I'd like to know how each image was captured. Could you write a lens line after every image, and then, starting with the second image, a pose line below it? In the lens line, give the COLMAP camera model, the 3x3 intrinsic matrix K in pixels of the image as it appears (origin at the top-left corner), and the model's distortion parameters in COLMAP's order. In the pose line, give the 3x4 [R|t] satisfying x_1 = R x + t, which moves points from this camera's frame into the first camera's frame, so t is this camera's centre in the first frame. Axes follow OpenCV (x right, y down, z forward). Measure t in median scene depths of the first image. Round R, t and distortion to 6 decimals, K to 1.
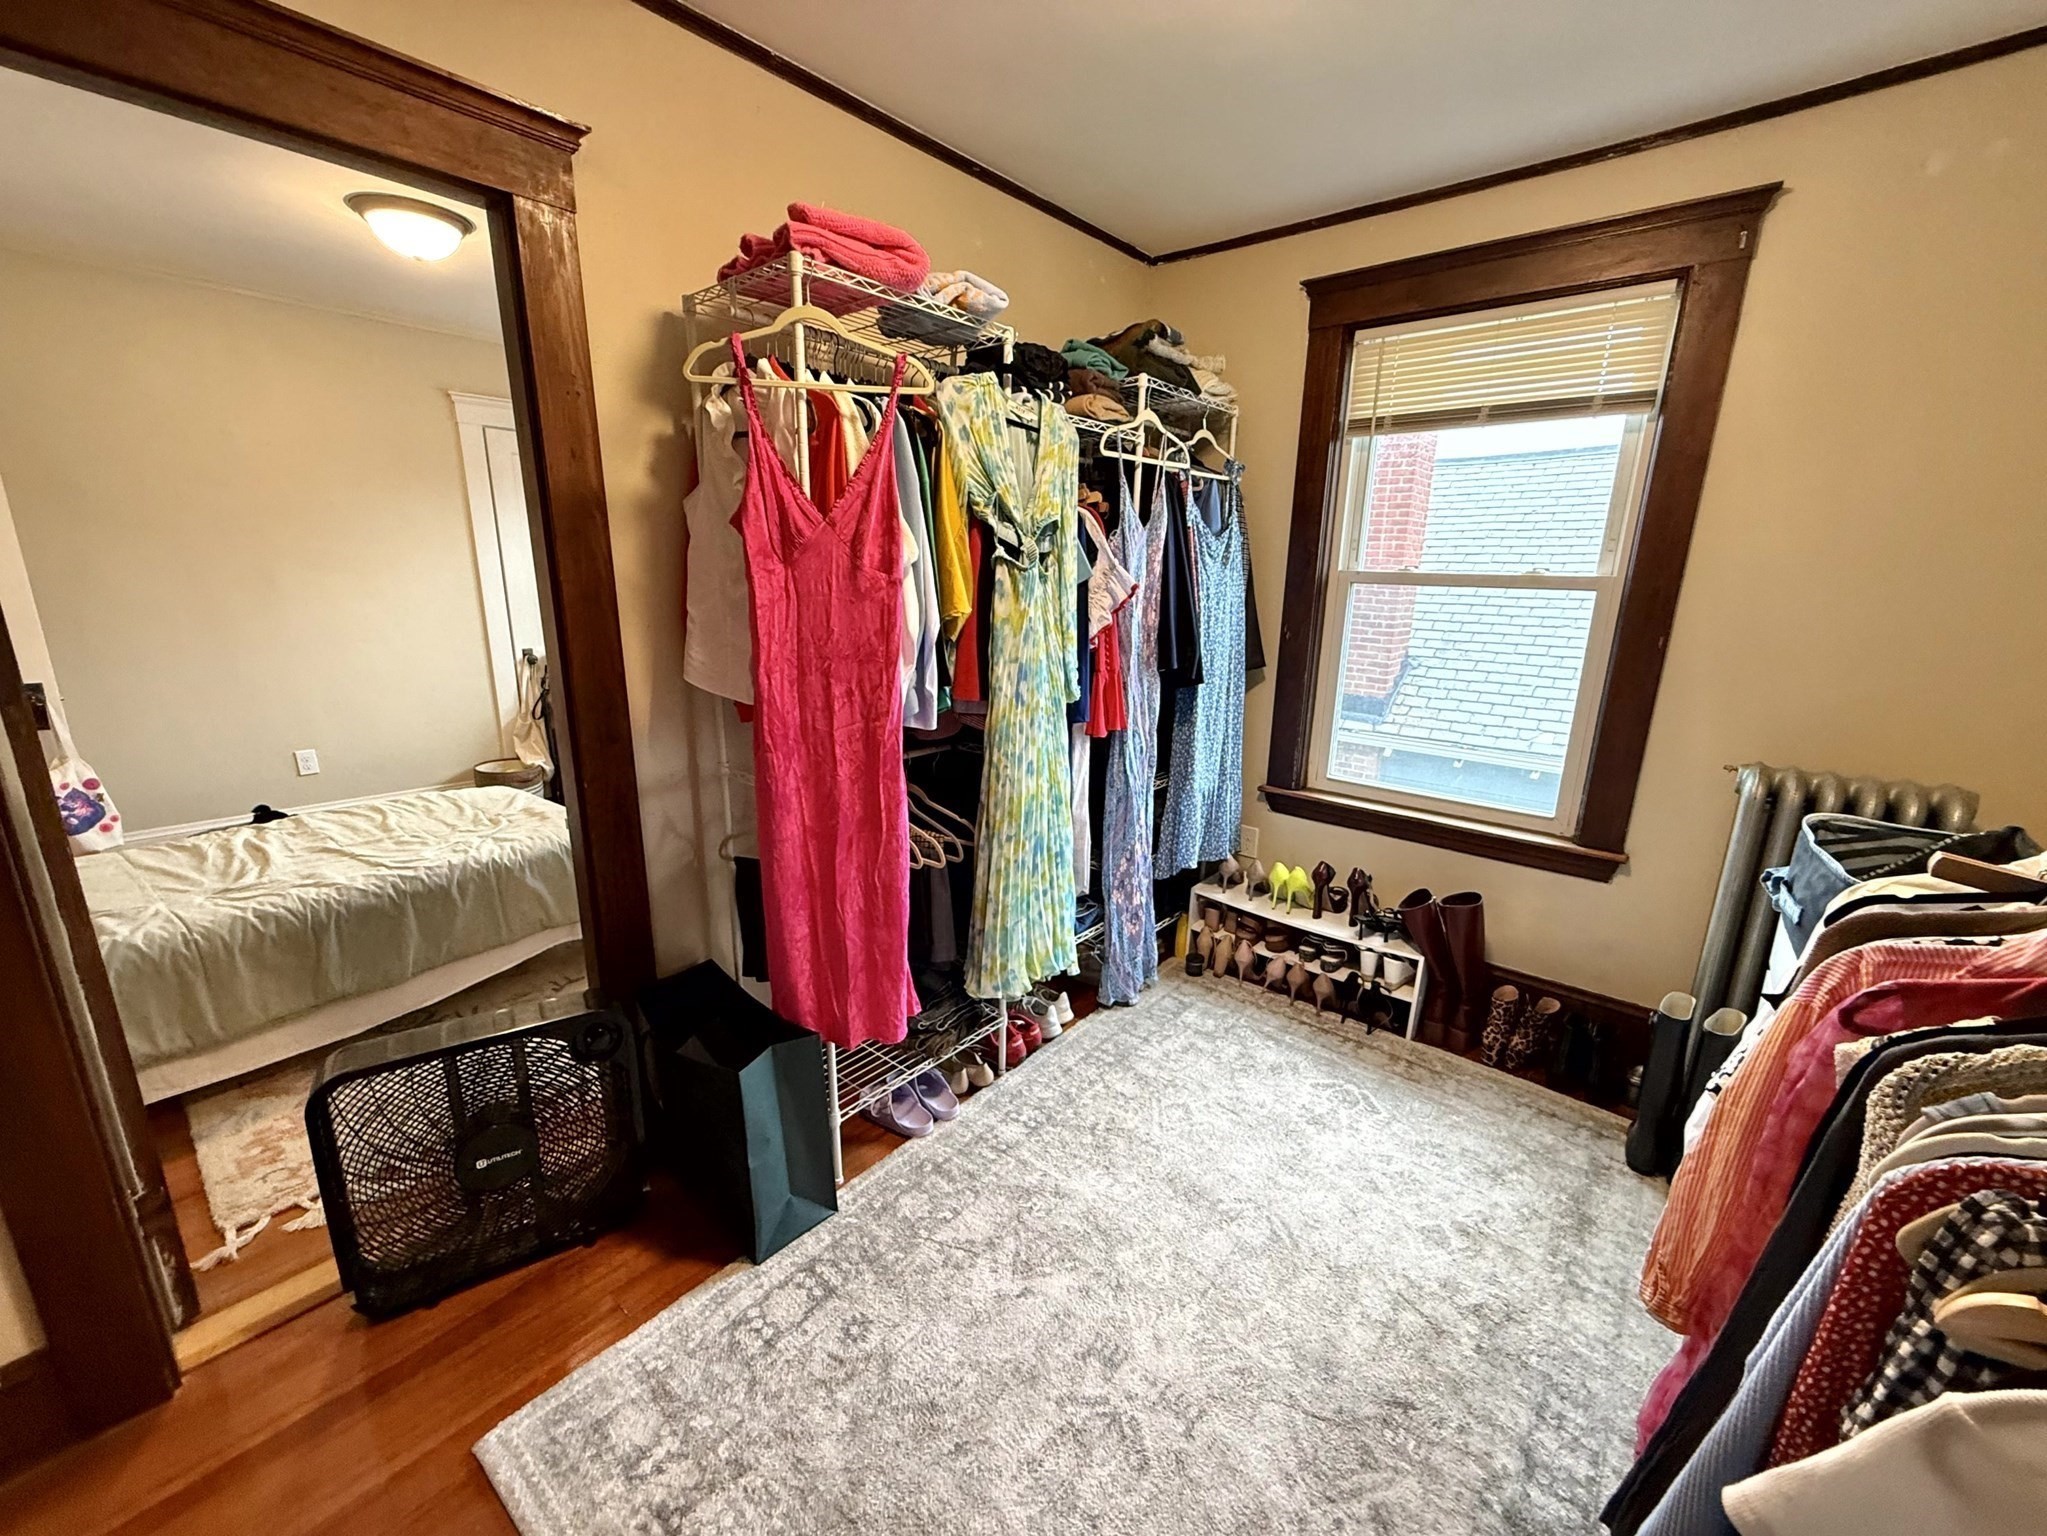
lens RADIAL K [[813.7, 0, 1023.5], [0, 813.7, 768.0], [0, 0, 1]] dist [-0.003539, -0.000289]
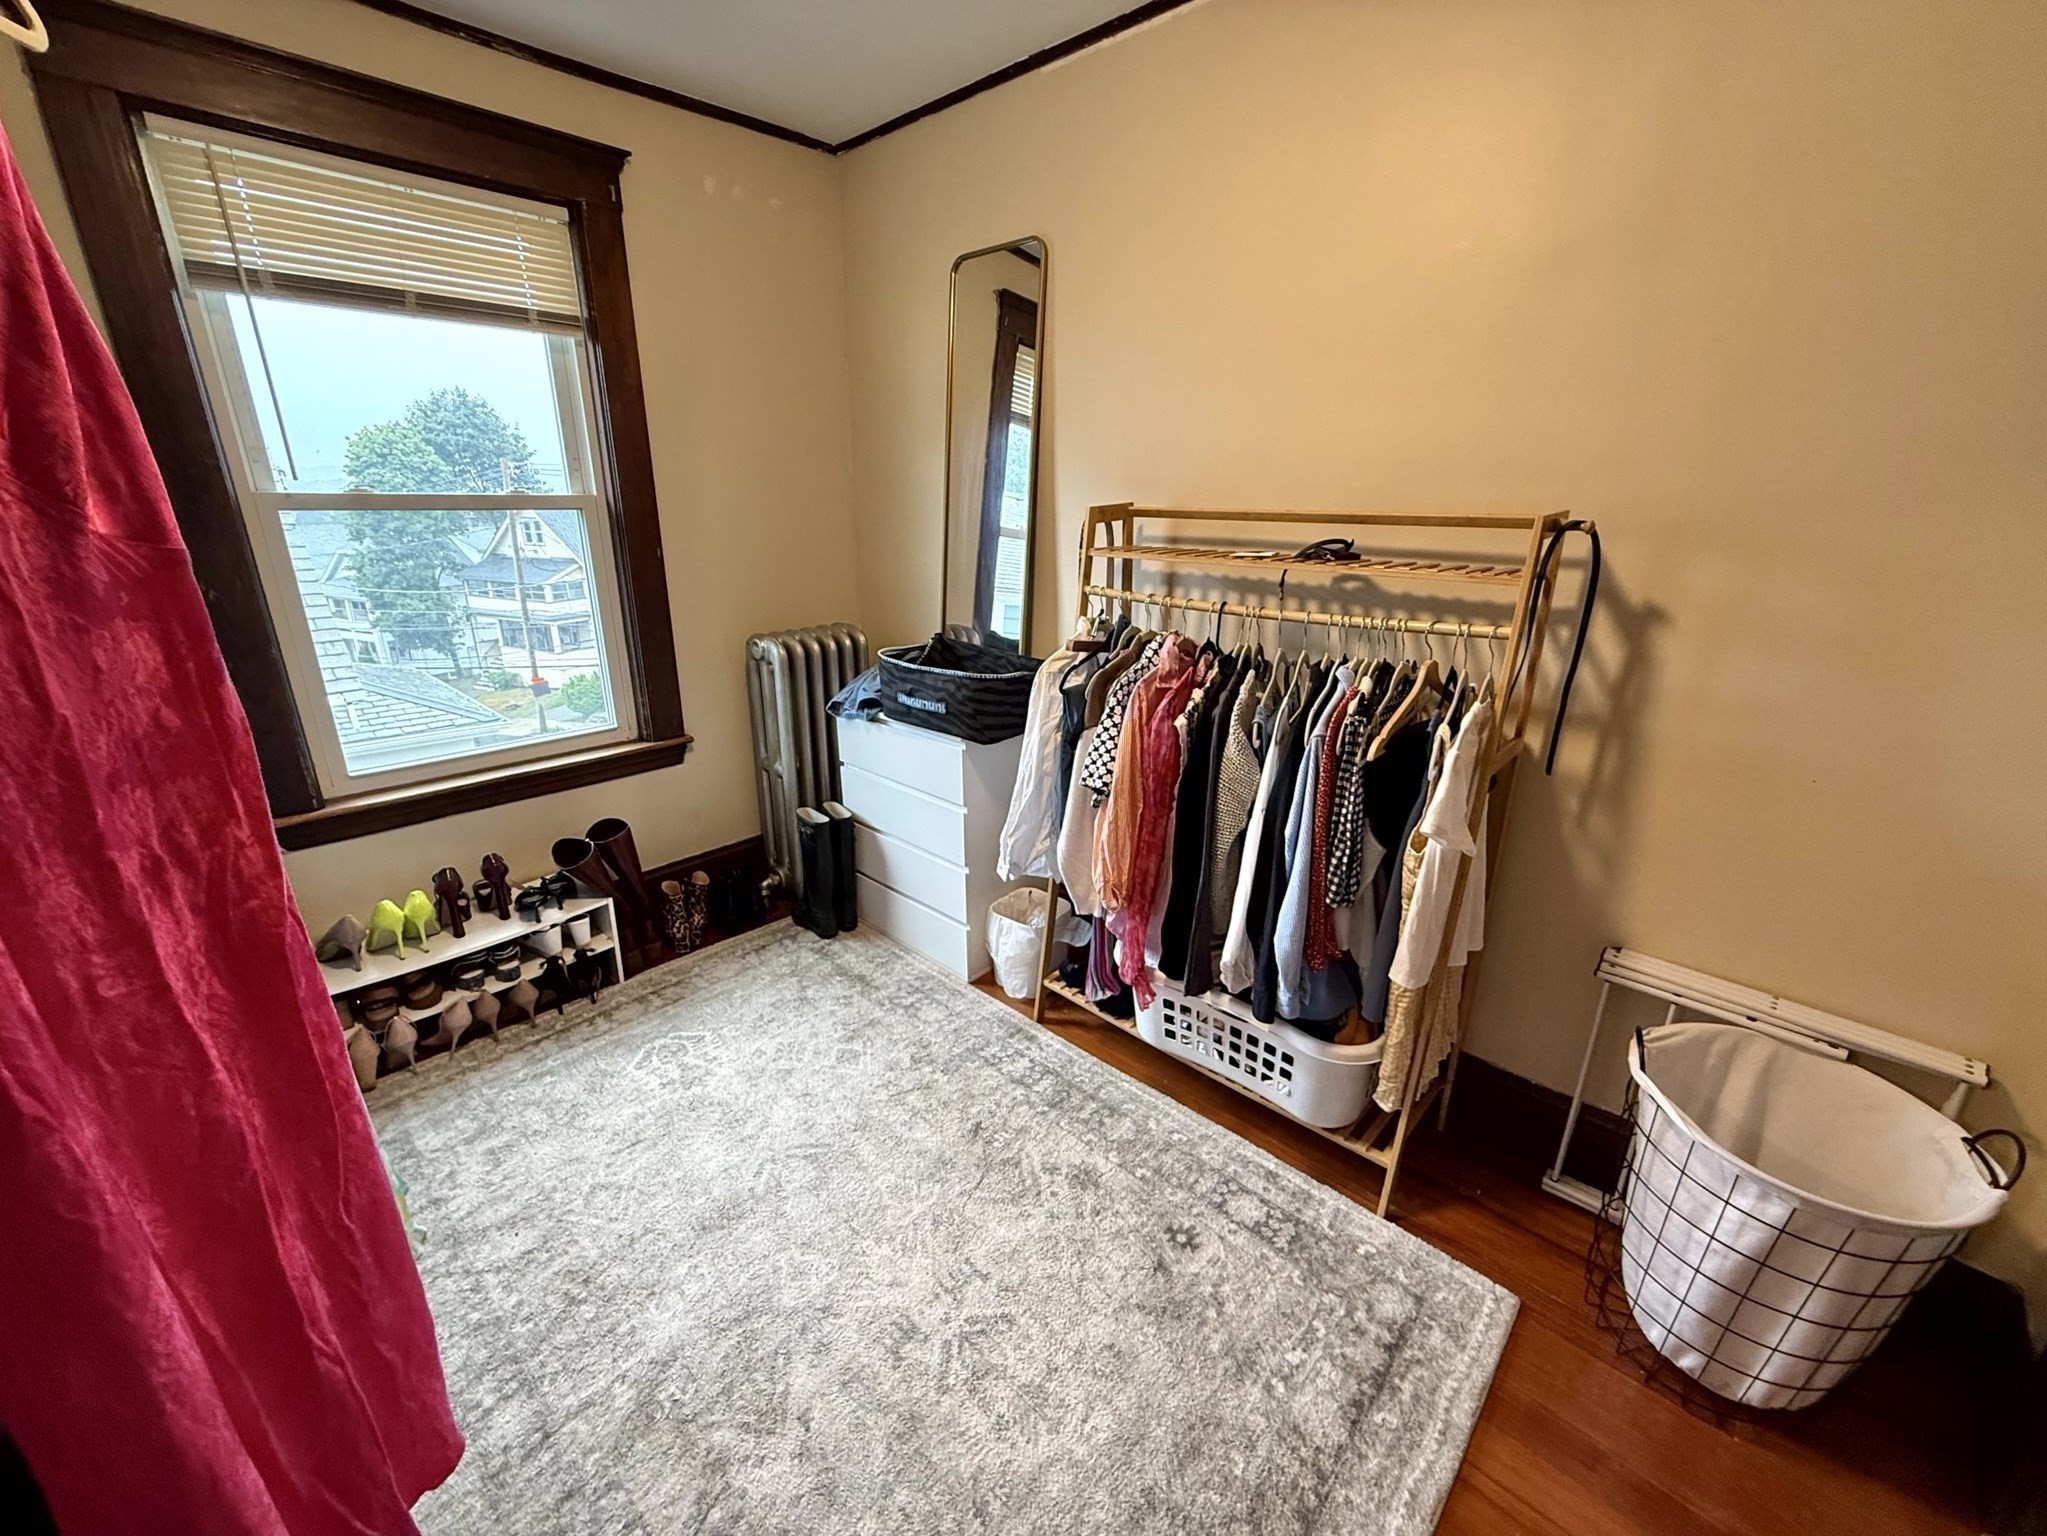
lens RADIAL K [[813.7, 0, 1023.5], [0, 813.7, 768.0], [0, 0, 1]] dist [-0.003539, -0.000289]
pose [[0.050990, -0.336638, 0.940252, -0.342163], [0.229759, 0.920178, 0.316991, -0.105007], [-0.971911, 0.199868, 0.124265, 0.356767]]
